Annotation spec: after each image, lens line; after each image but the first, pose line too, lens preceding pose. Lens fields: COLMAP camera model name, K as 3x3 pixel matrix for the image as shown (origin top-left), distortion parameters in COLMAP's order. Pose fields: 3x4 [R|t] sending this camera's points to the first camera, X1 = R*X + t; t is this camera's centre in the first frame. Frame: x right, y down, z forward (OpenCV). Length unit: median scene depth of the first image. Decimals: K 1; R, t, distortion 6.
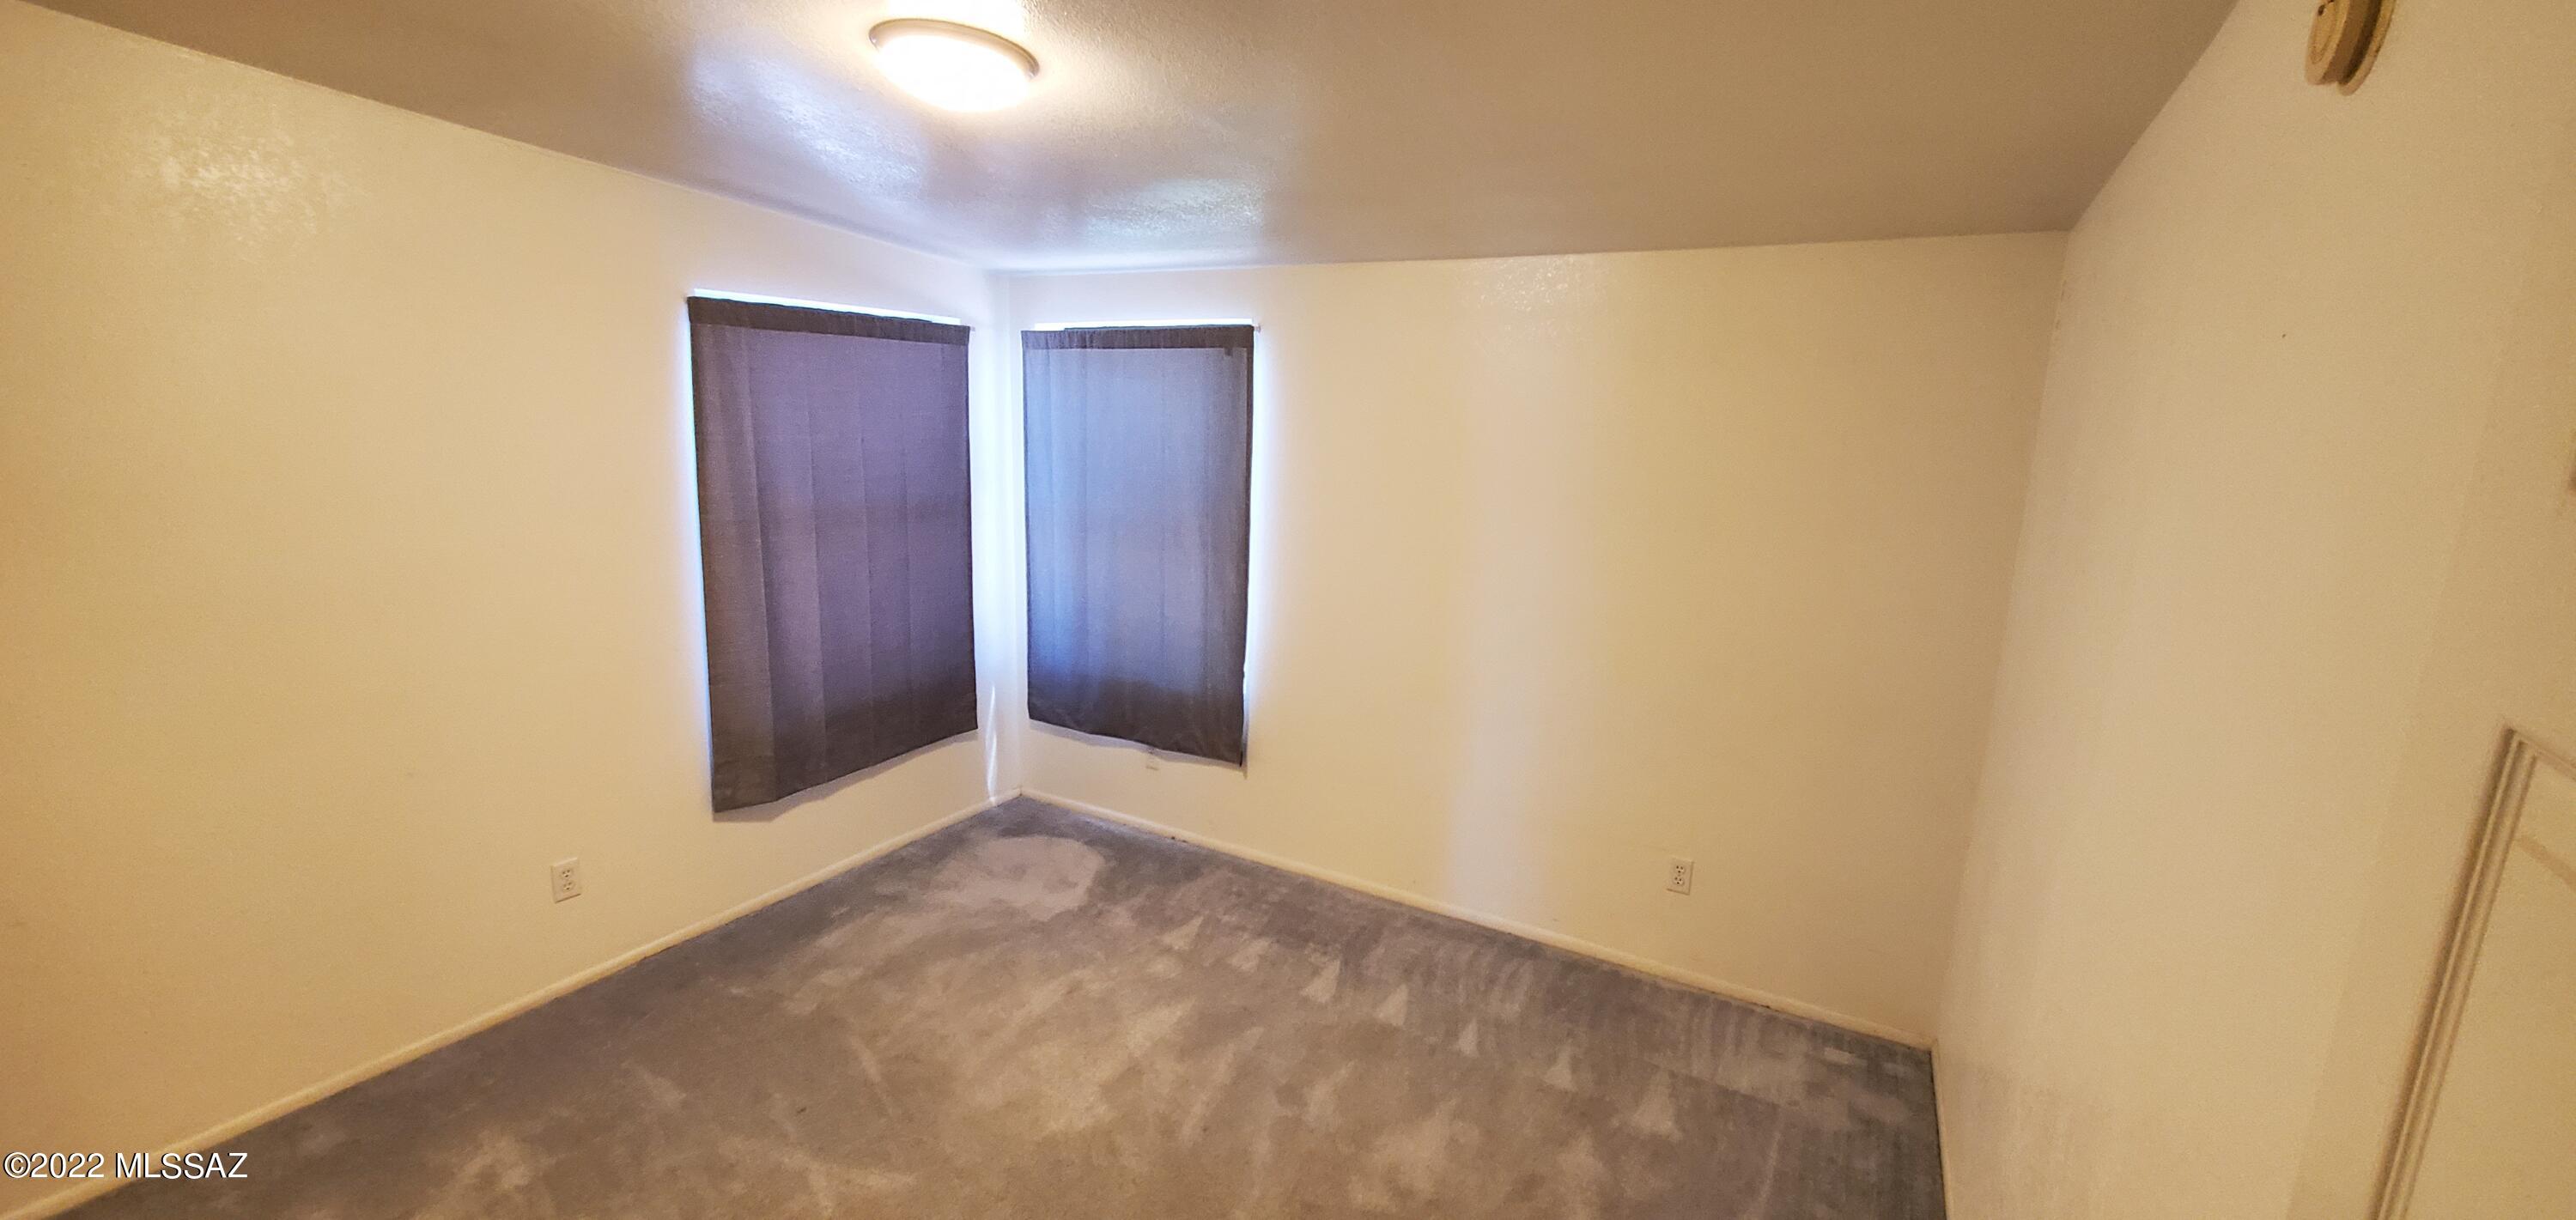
lens RADIAL K [[1026.5, 0, 1288.0], [0, 1026.5, 610.0], [0, 0, 1]] dist [0.001440, 0.000015]
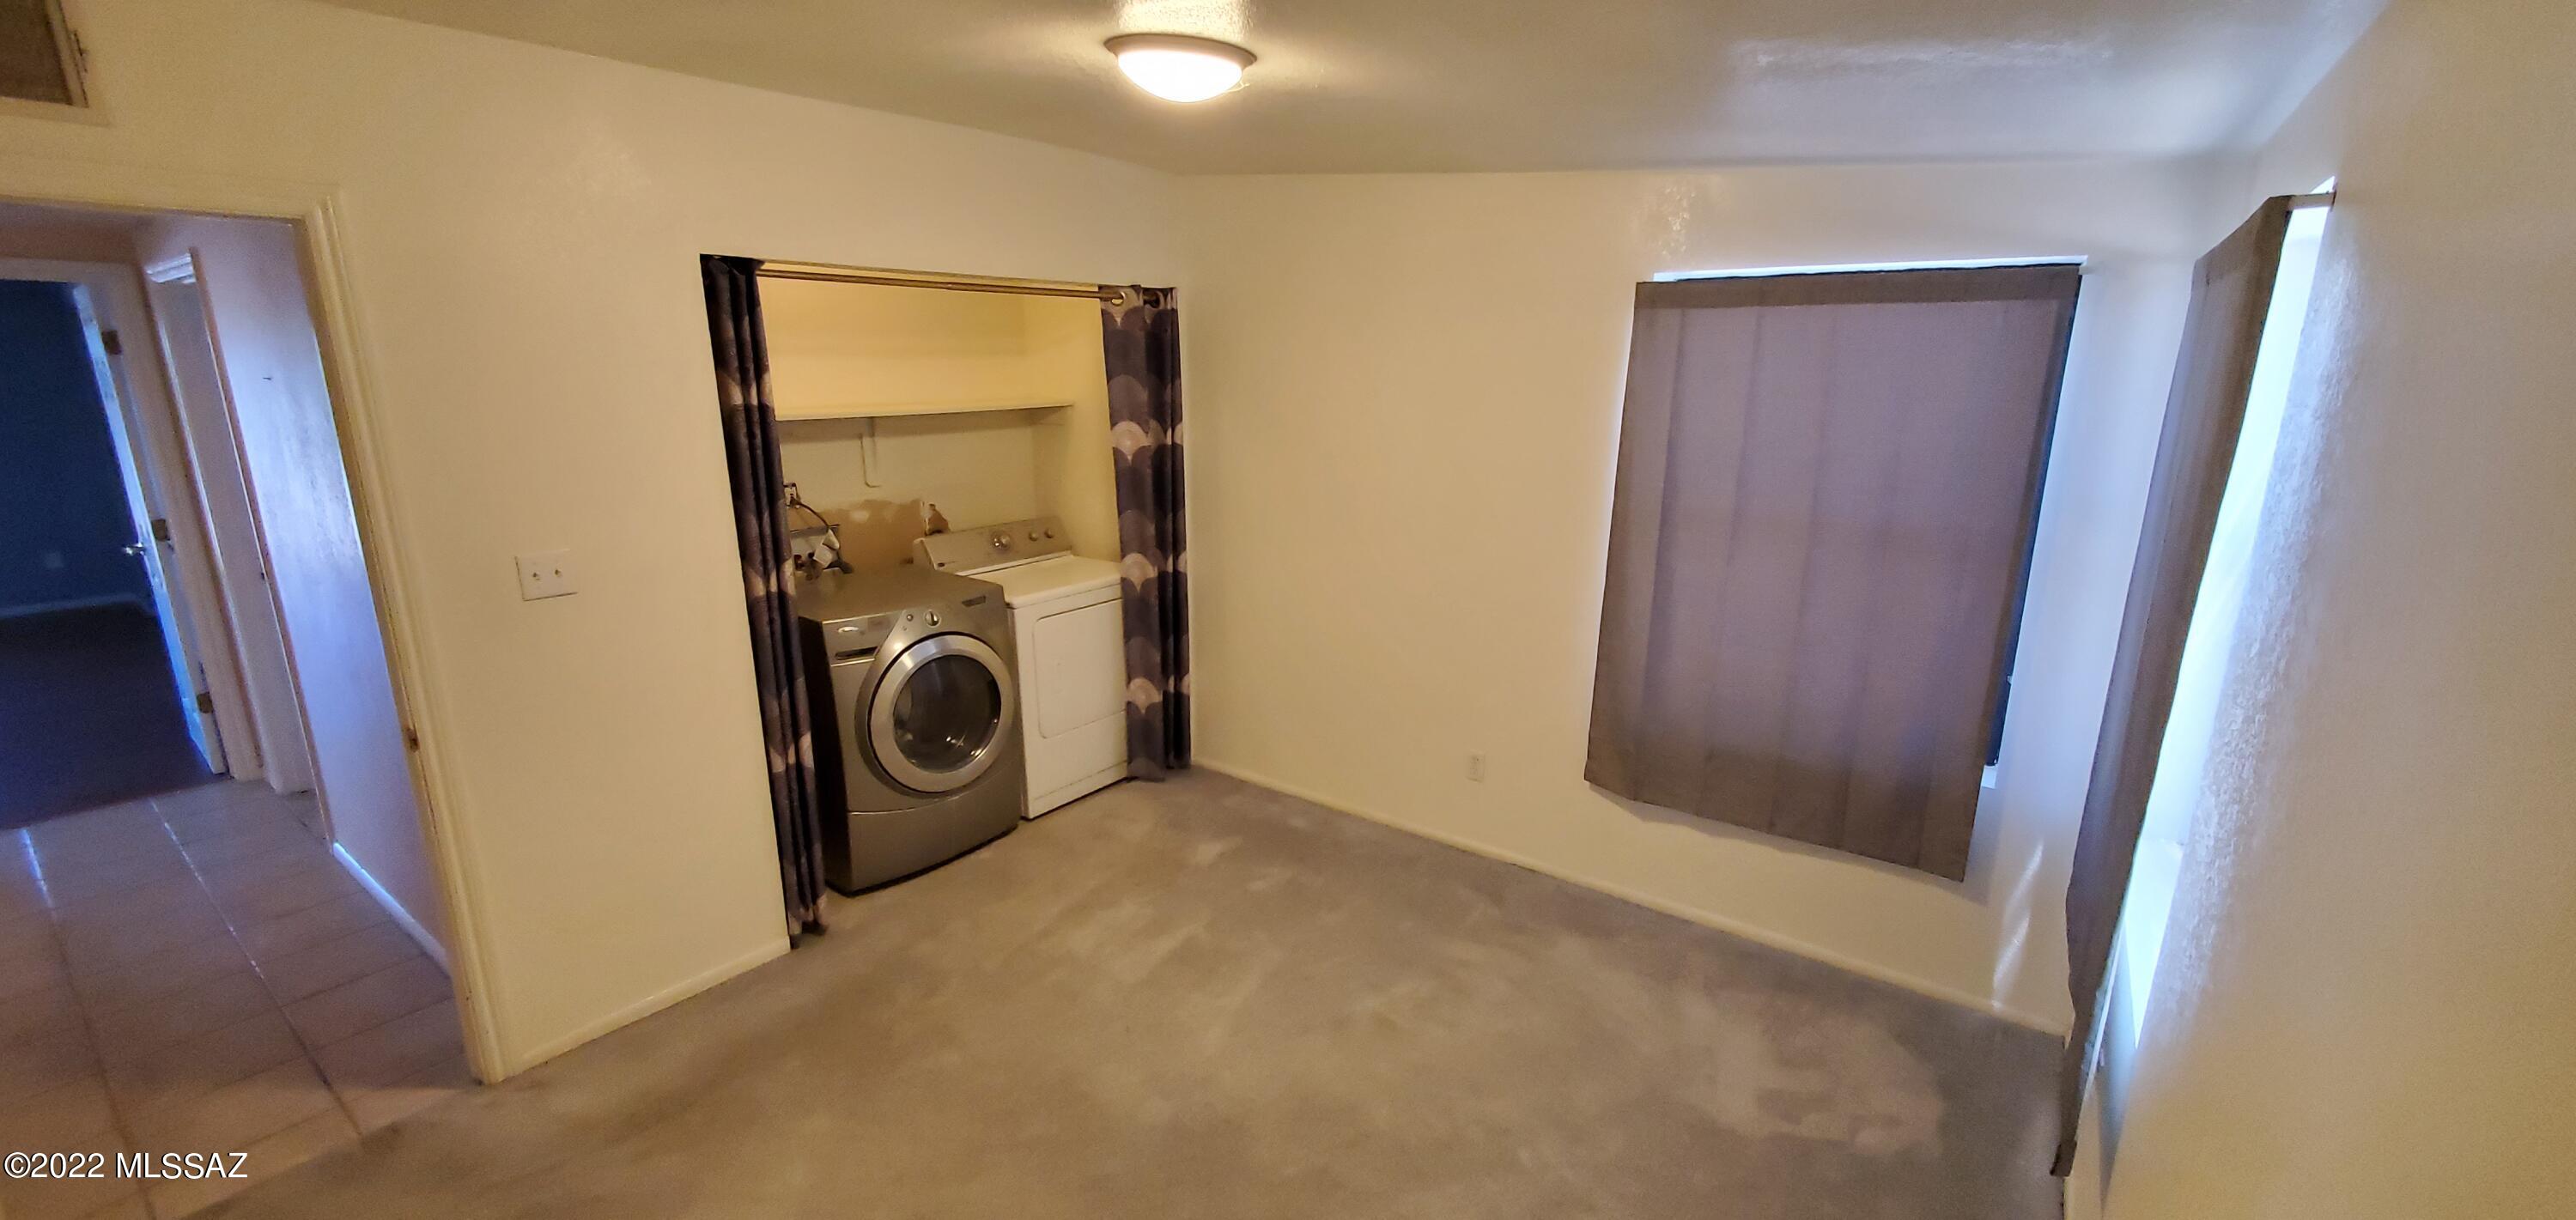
lens RADIAL K [[1026.5, 0, 1288.0], [0, 1026.5, 610.0], [0, 0, 1]] dist [0.001440, 0.000015]
pose [[-0.122305, 0.224189, -0.966841, 0.436292], [-0.199534, 0.948710, 0.245226, -0.156766], [0.972228, 0.222910, -0.071299, 0.713220]]
